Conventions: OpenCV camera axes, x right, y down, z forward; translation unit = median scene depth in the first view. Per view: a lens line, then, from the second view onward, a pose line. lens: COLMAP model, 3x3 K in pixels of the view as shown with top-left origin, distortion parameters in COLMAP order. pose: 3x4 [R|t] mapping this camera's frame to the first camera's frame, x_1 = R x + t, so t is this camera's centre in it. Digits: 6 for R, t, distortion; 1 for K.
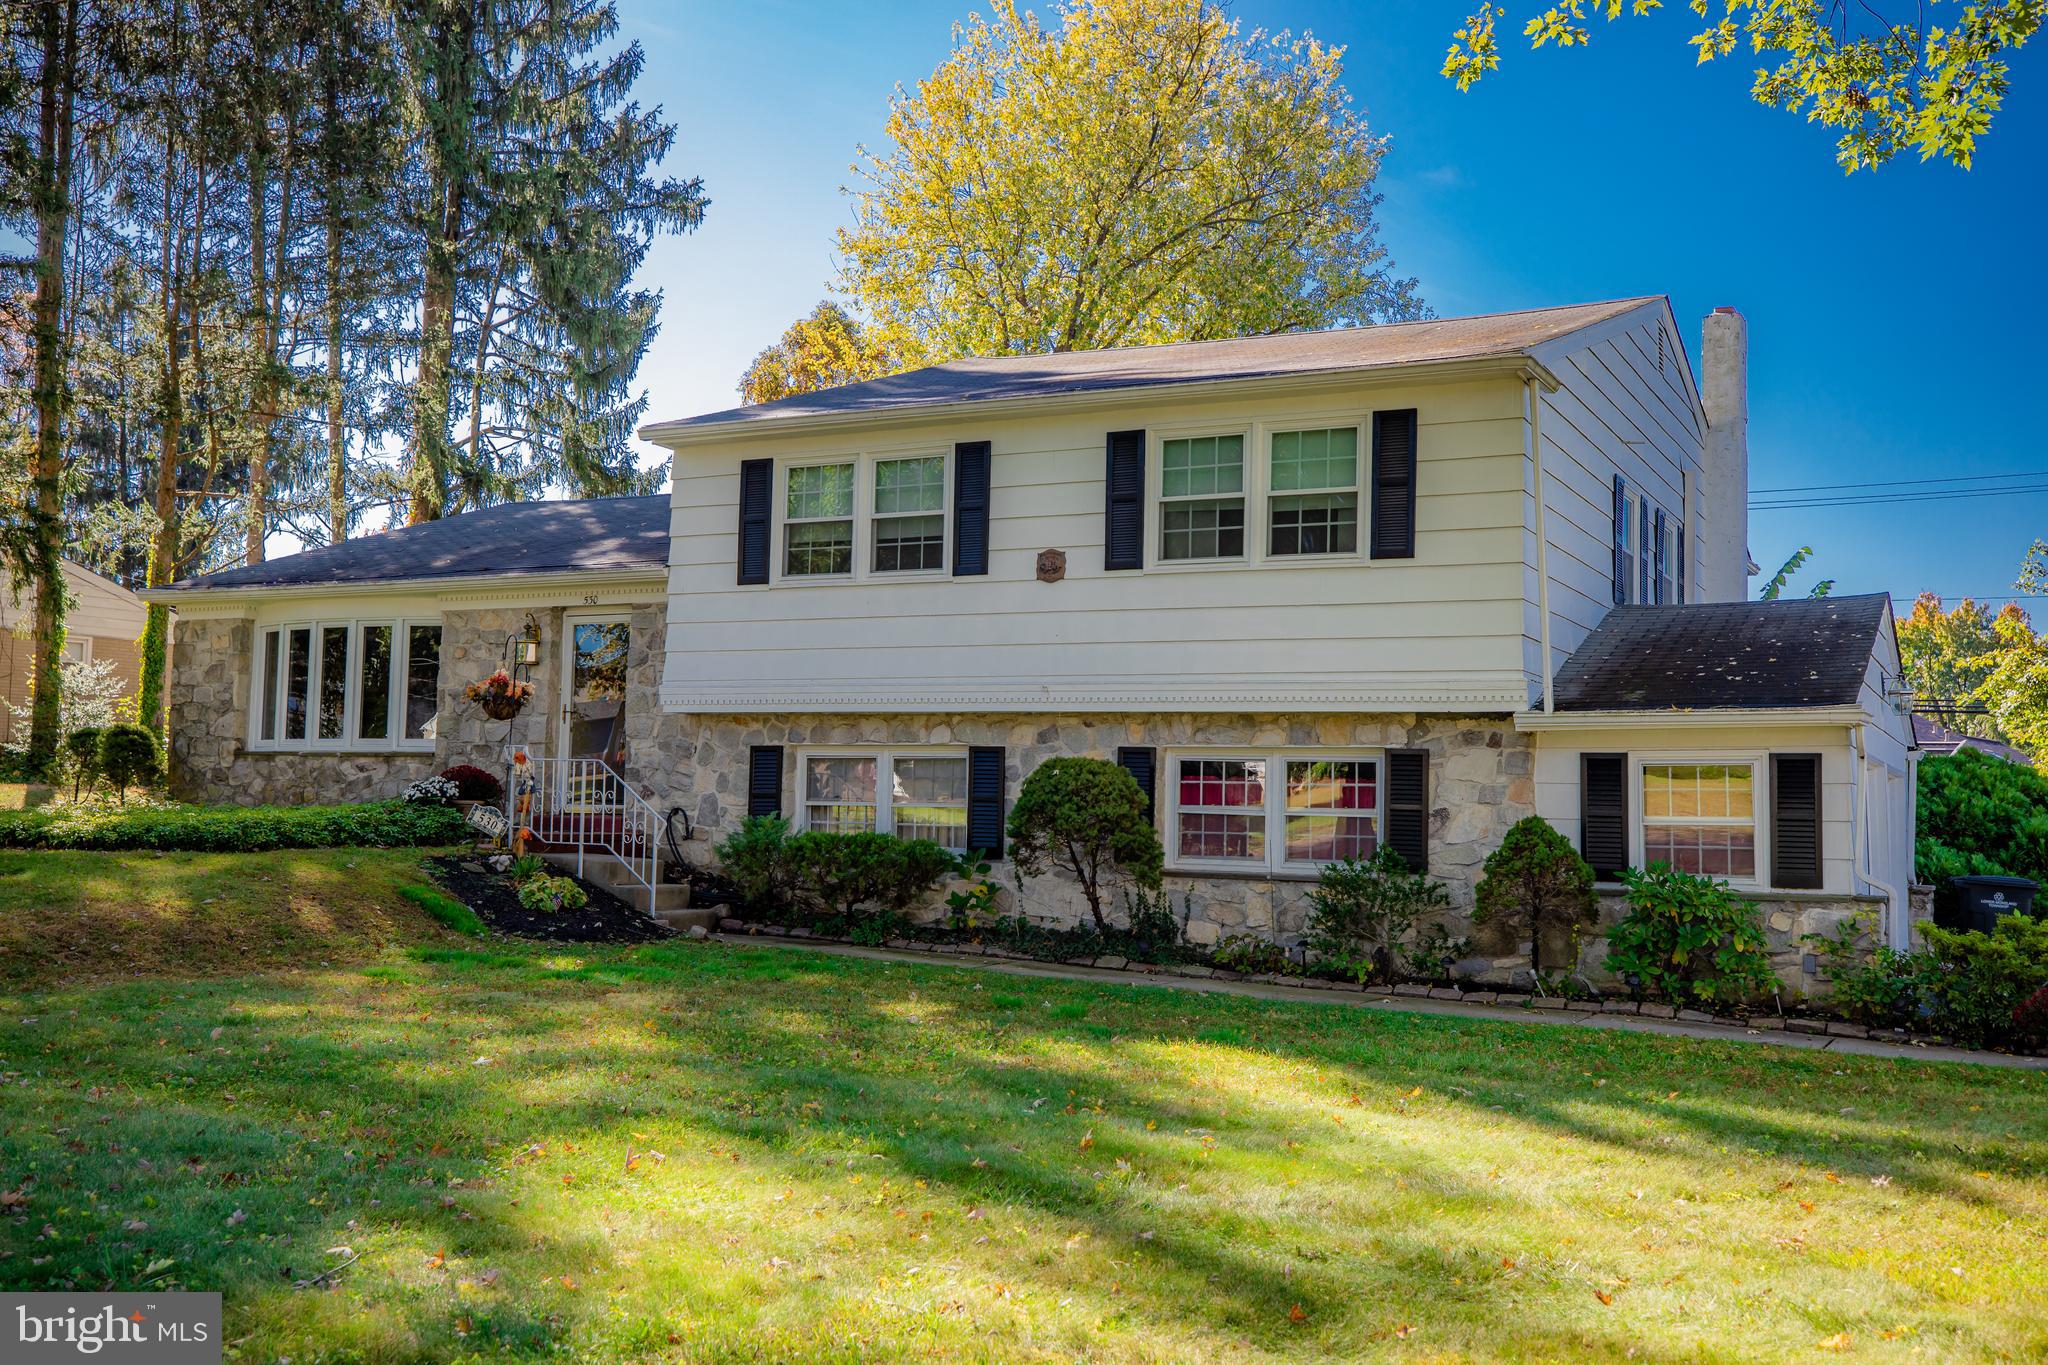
lens RADIAL K [[2020.5, 0, 1024.3], [0, 2020.5, 670.9], [0, 0, 1]] dist [0.077536, 0.000000]
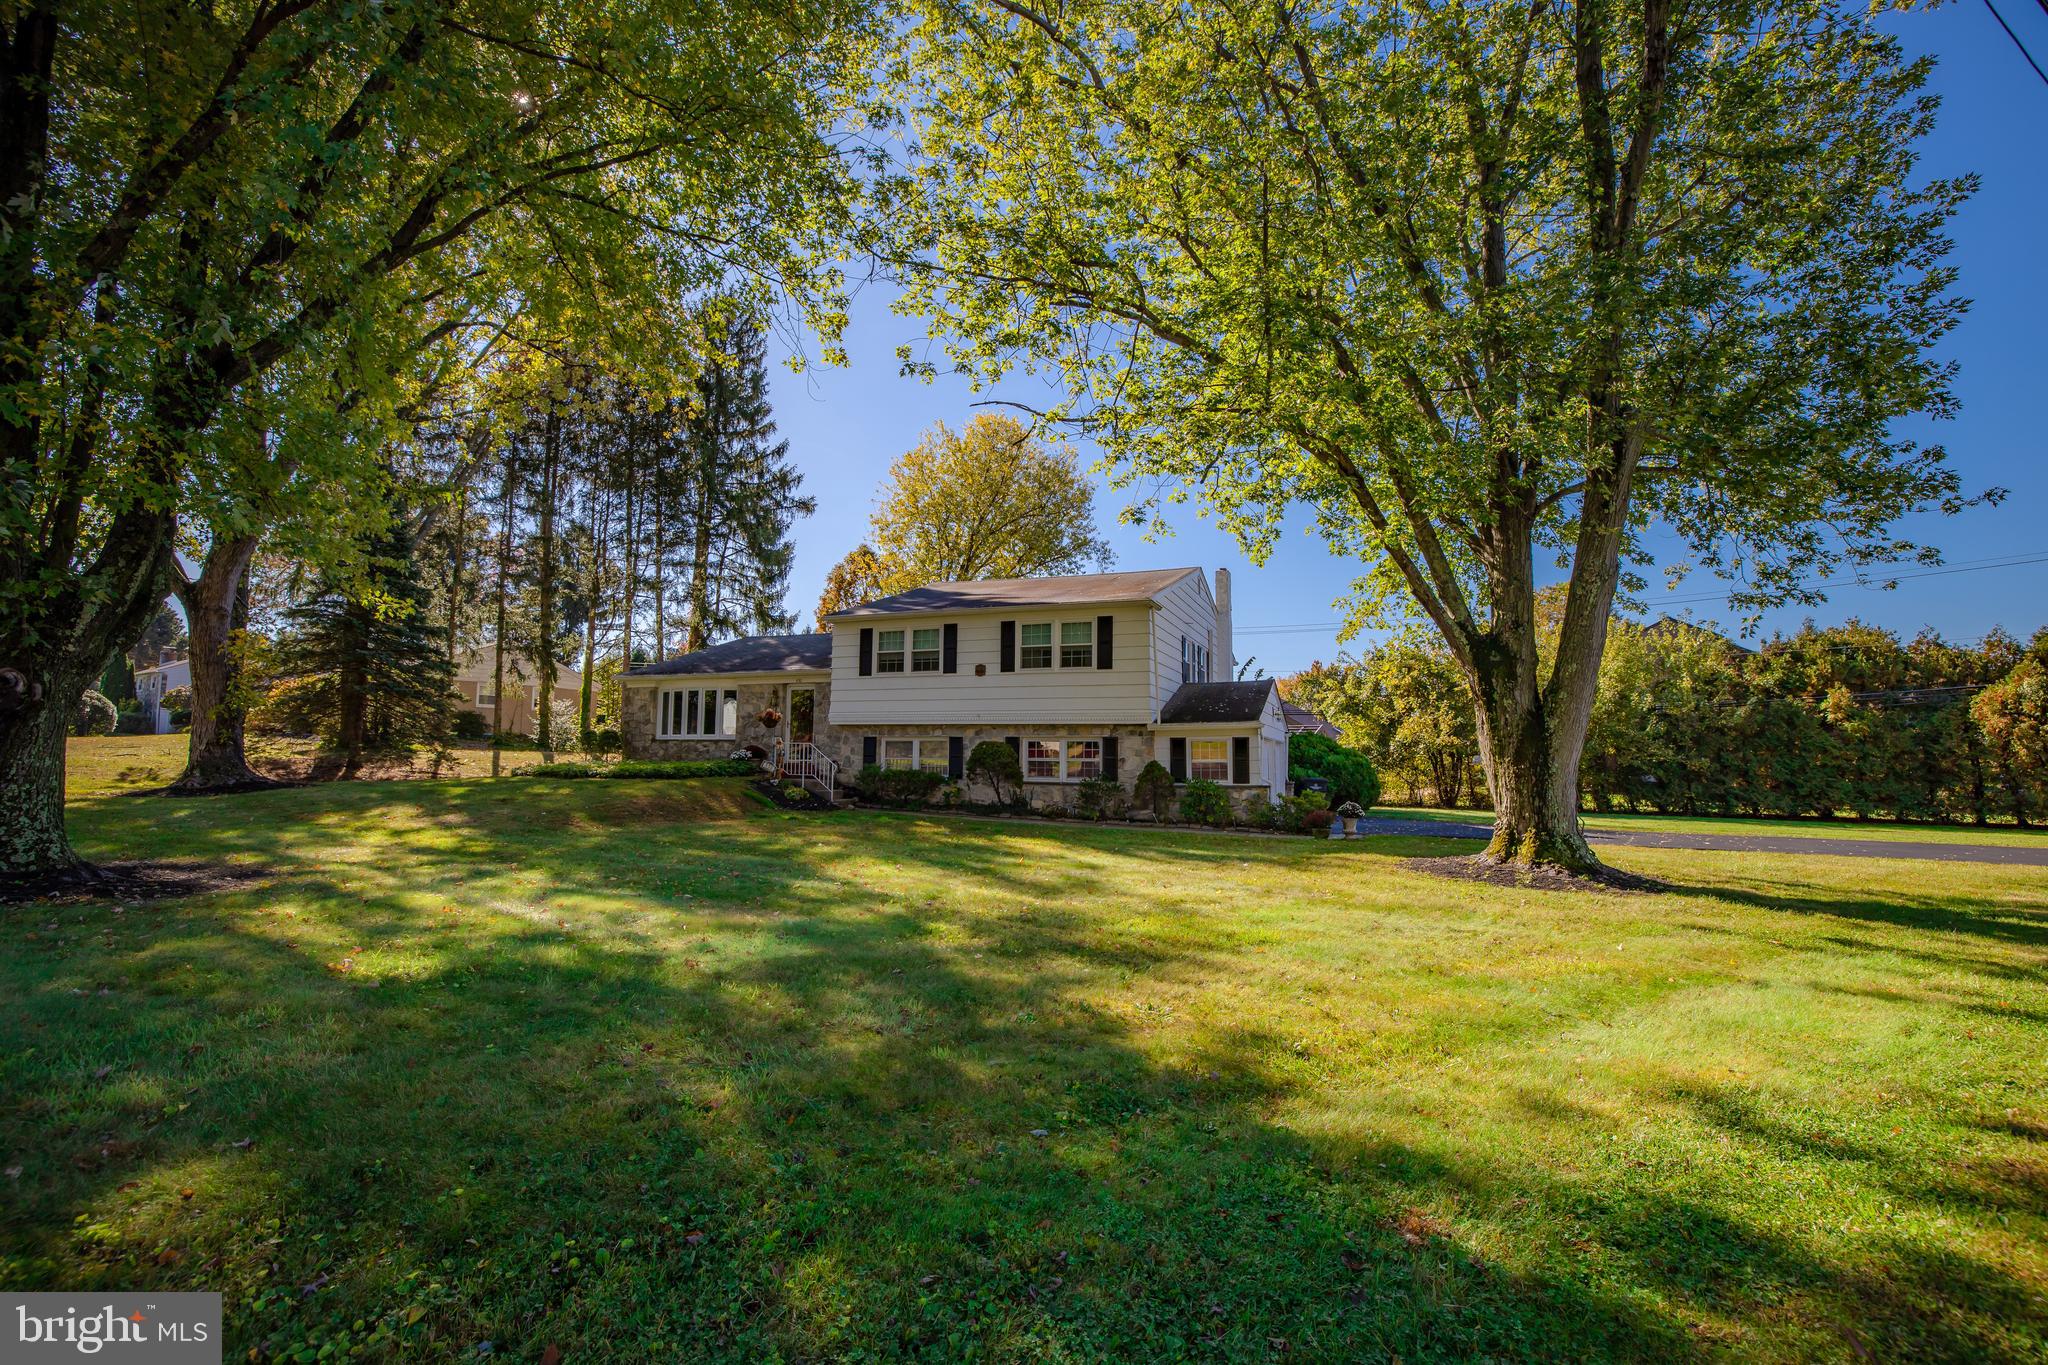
lens RADIAL K [[893.3, 0, 1032.4], [0, 893.3, 678.9], [0, 0, 1]] dist [-0.020529, 0.000178]
pose [[0.994363, -0.003608, 0.105970, -0.041855], [0.005475, 0.999835, -0.017329, -0.017888], [-0.105890, 0.017811, 0.994218, -0.187832]]
